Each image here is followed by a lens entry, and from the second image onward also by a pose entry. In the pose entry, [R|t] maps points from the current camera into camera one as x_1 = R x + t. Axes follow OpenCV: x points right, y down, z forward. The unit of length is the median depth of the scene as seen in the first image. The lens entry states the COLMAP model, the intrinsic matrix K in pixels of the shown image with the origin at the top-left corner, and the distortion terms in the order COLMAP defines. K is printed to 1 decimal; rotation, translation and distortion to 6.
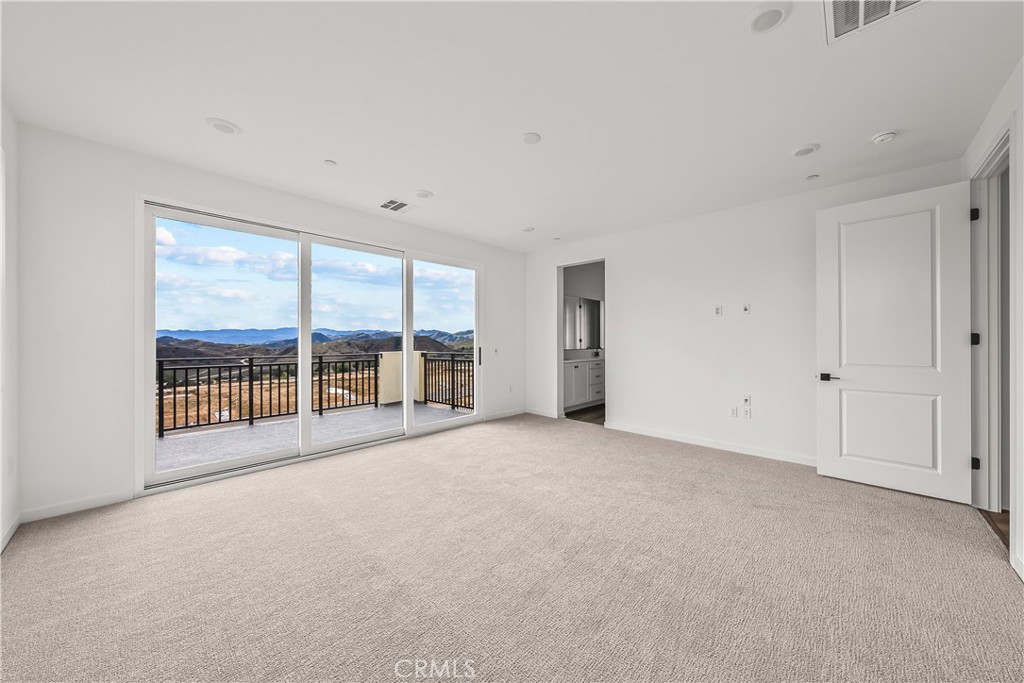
lens RADIAL K [[374.8, 0, 516.1], [0, 374.8, 340.8], [0, 0, 1]] dist [-0.002253, -0.000302]
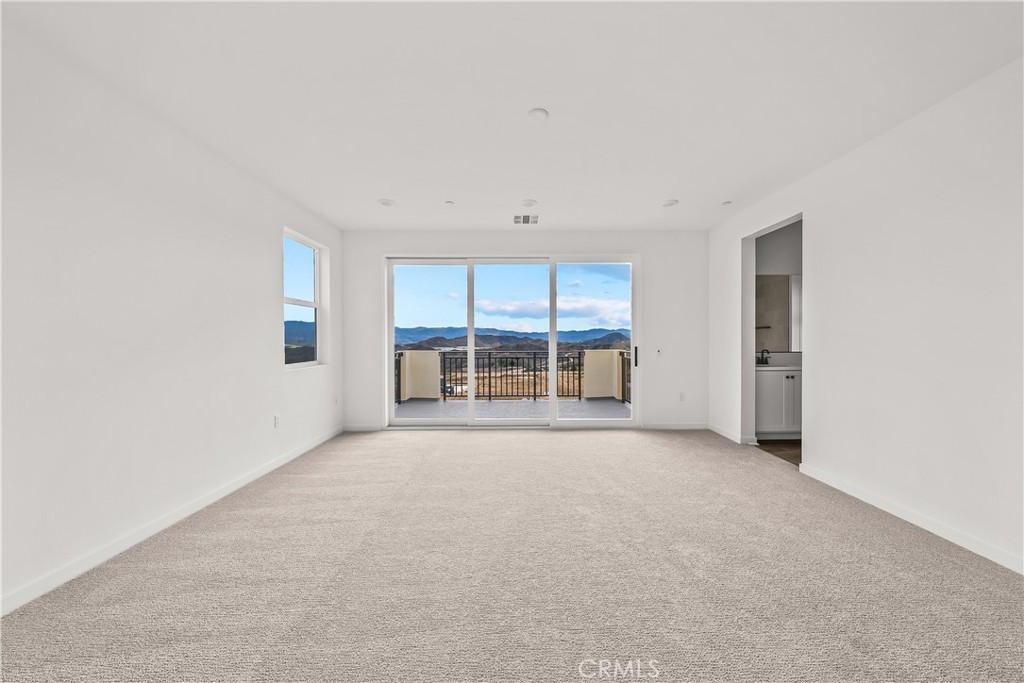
lens RADIAL K [[354.0, 0, 511.3], [0, 354.0, 340.4], [0, 0, 1]] dist [-0.001326, 0.000081]
pose [[0.667867, 0.002851, -0.744275, 0.346227], [-0.001489, 0.999996, 0.002495, 0.000670], [0.744279, -0.000559, 0.667869, 0.204594]]
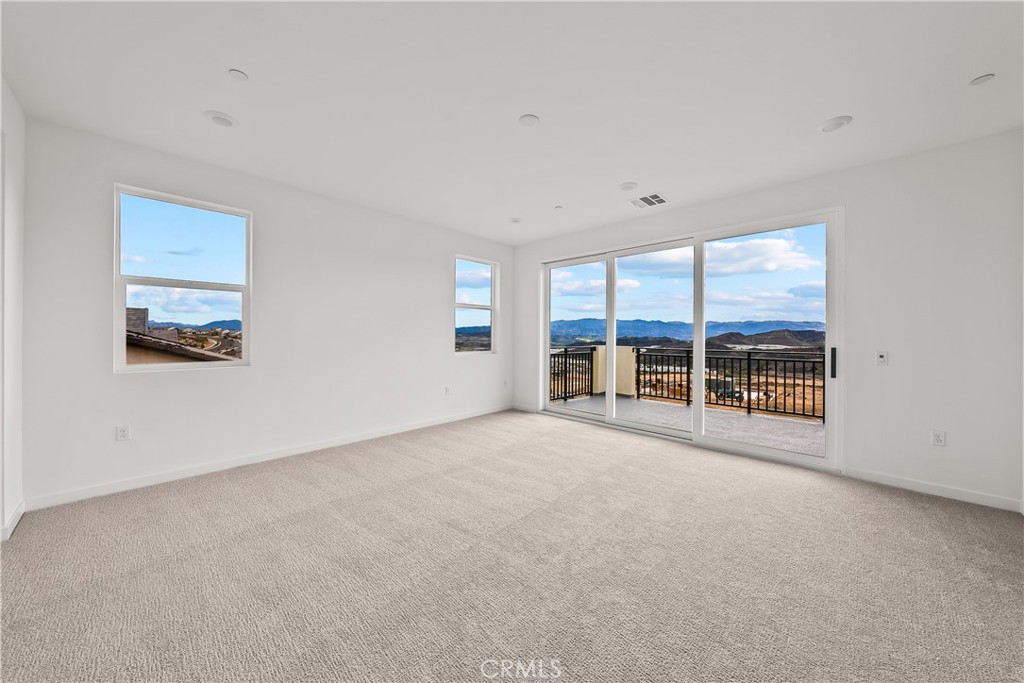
lens RADIAL K [[354.0, 0, 510.8], [0, 354.0, 333.9], [0, 0, 1]] dist [-0.001326, 0.000081]
pose [[-0.045895, 0.000388, -0.998946, 0.506158], [-0.008452, 0.999964, 0.000776, -0.000905], [0.998911, 0.008478, -0.045890, 0.534319]]
